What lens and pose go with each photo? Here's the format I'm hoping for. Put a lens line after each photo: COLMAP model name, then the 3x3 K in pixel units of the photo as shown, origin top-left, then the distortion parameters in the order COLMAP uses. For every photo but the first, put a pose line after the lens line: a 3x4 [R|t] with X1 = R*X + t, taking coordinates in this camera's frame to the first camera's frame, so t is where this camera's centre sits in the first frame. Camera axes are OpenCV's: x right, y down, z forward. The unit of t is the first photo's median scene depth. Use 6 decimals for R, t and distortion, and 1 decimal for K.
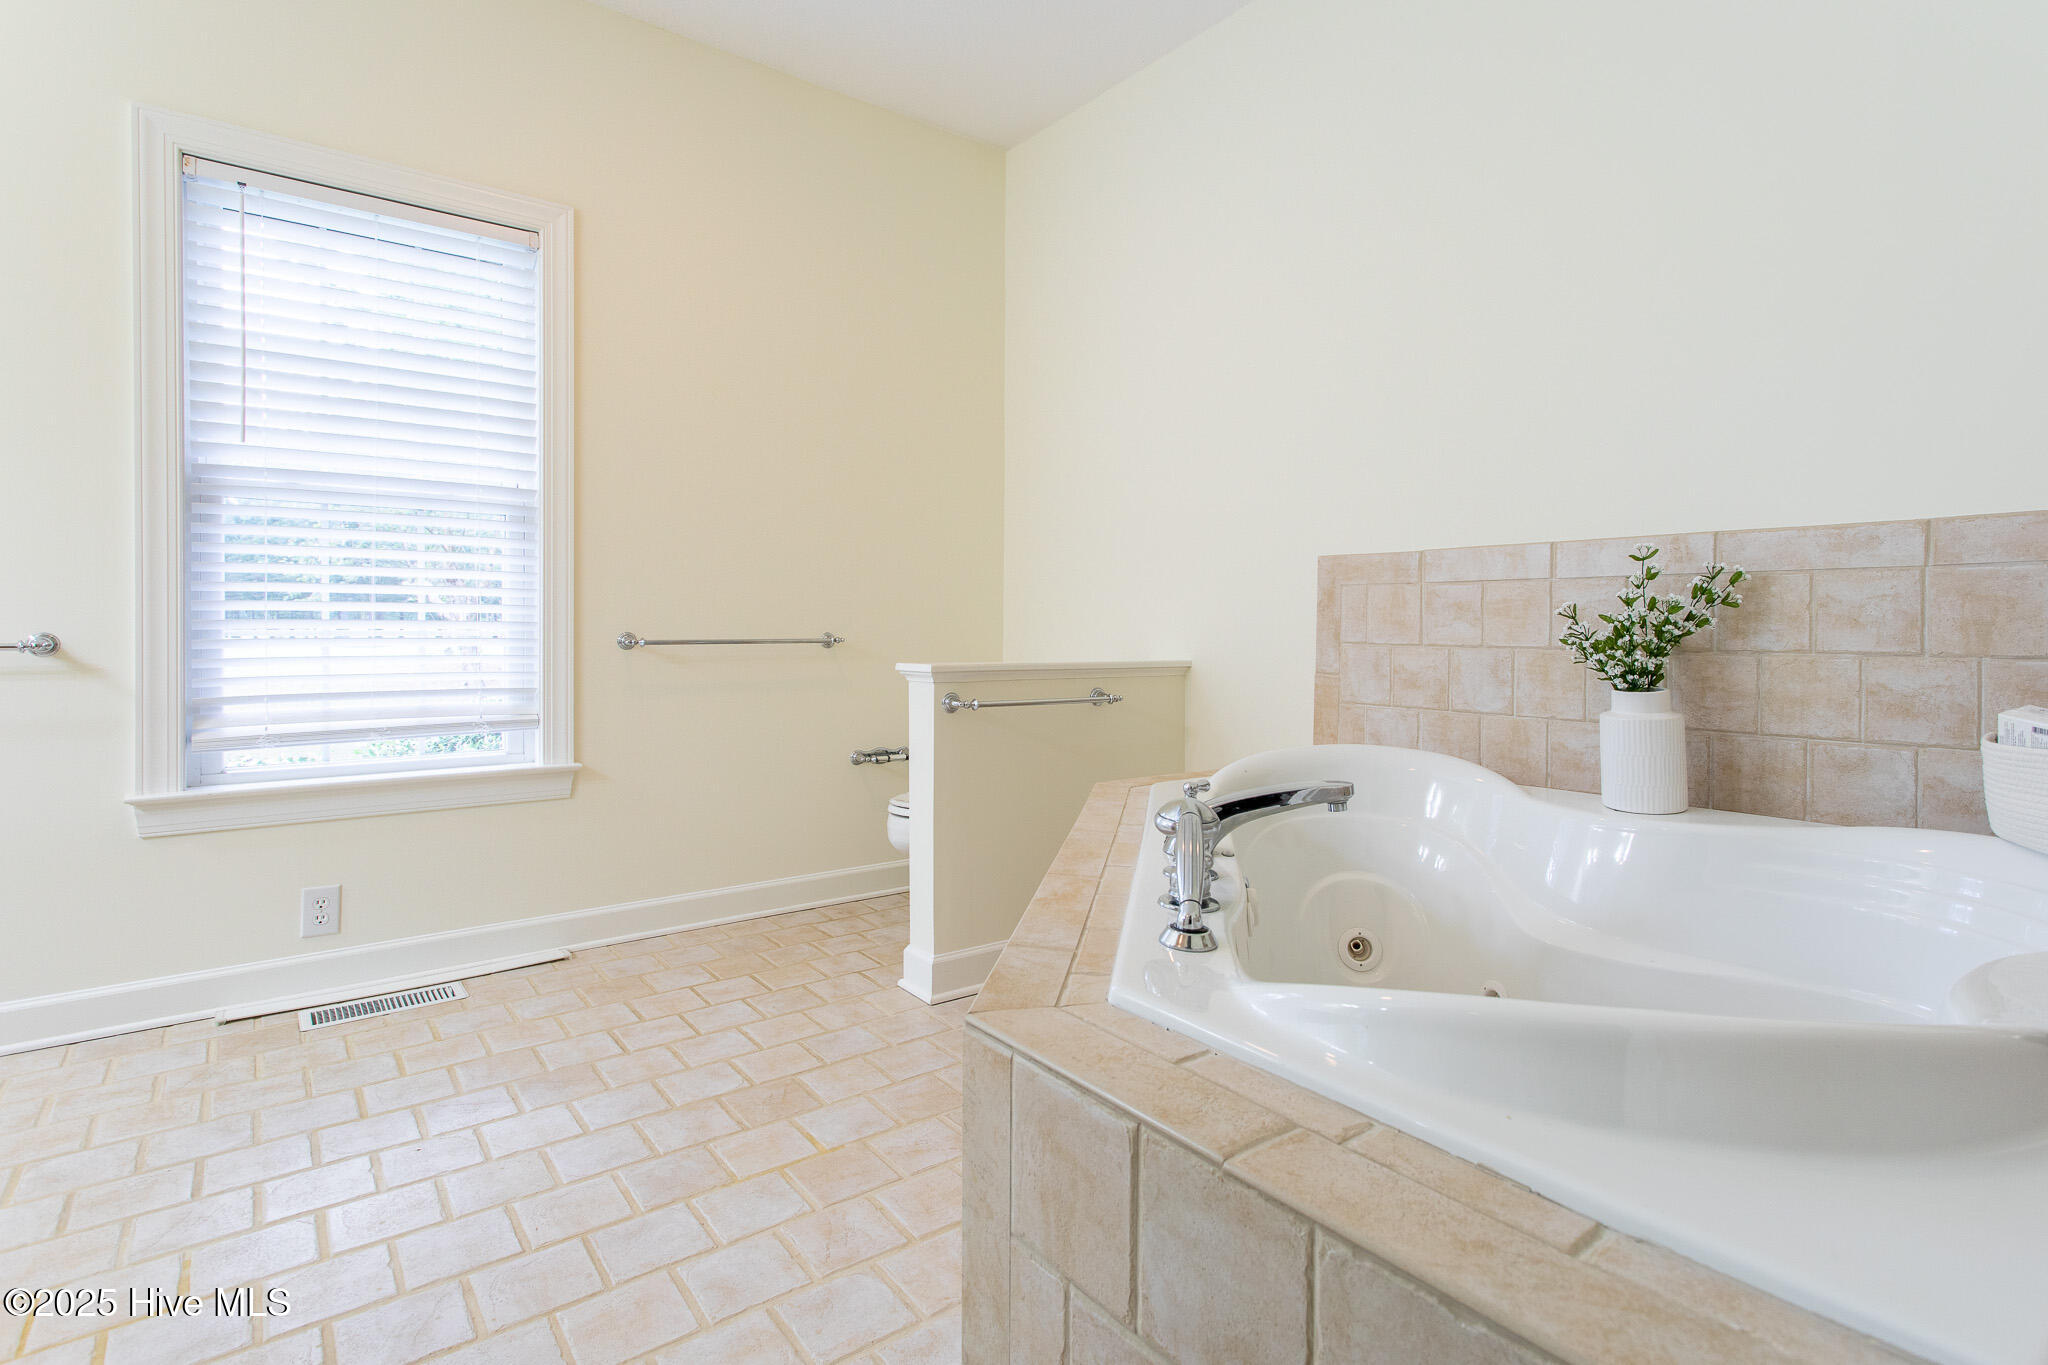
lens RADIAL K [[1003.9, 0, 1022.6], [0, 1003.9, 637.8], [0, 0, 1]] dist [0.000321, 0.000046]
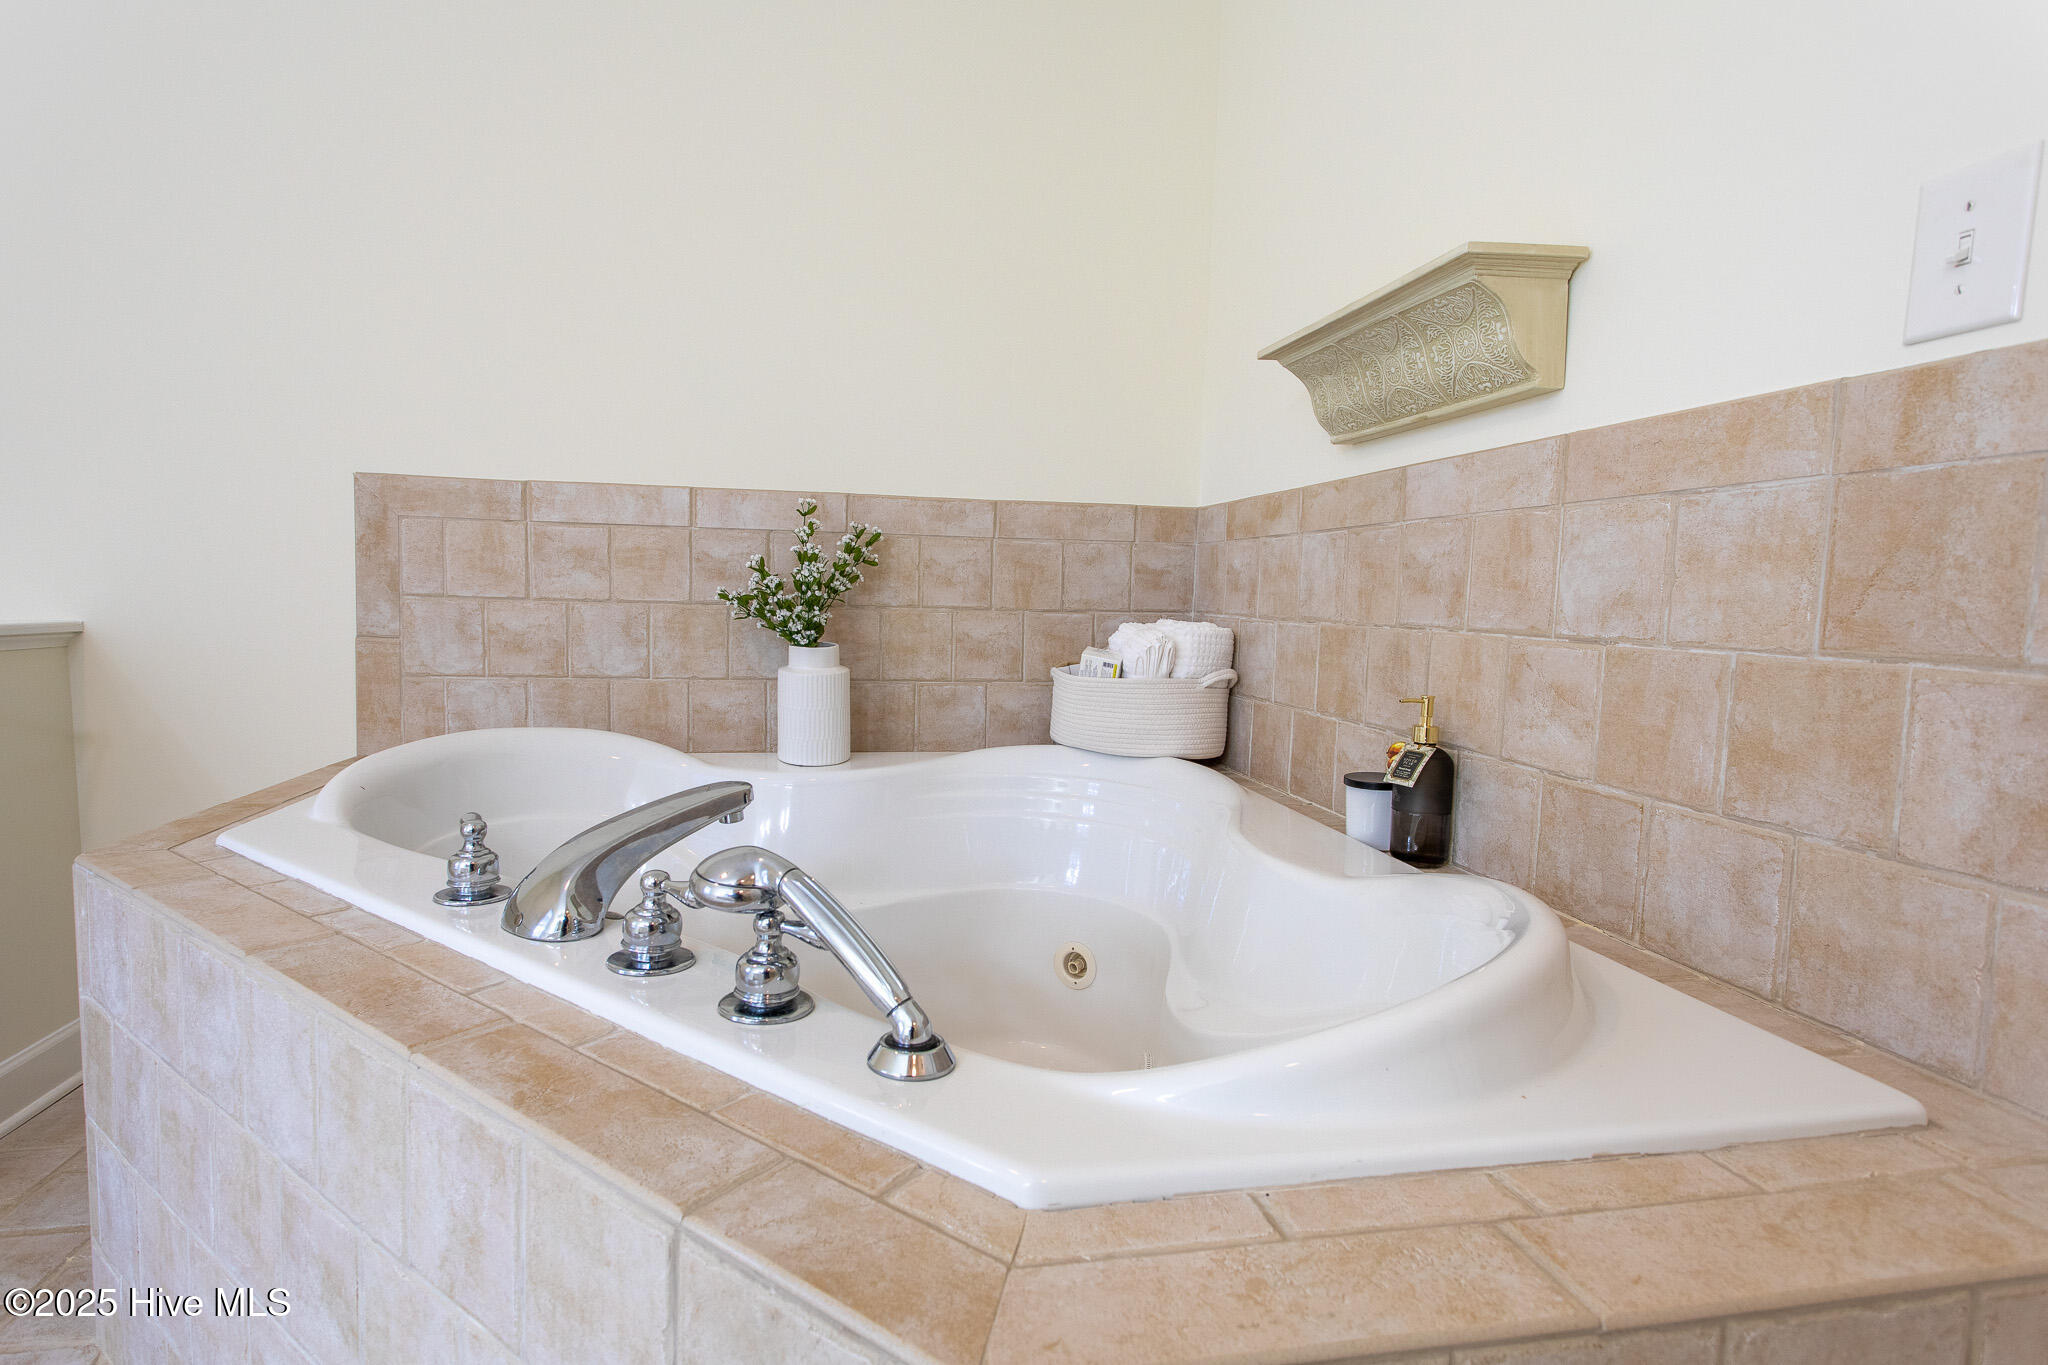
lens RADIAL K [[1013.2, 0, 1024.0], [0, 1013.2, 682.5], [0, 0, 1]] dist [0.000147, -0.000253]
pose [[0.449660, -0.071362, 0.890345, -0.199362], [-0.012248, 0.996217, 0.086033, -0.000845], [-0.893116, -0.049591, 0.447085, 0.345967]]
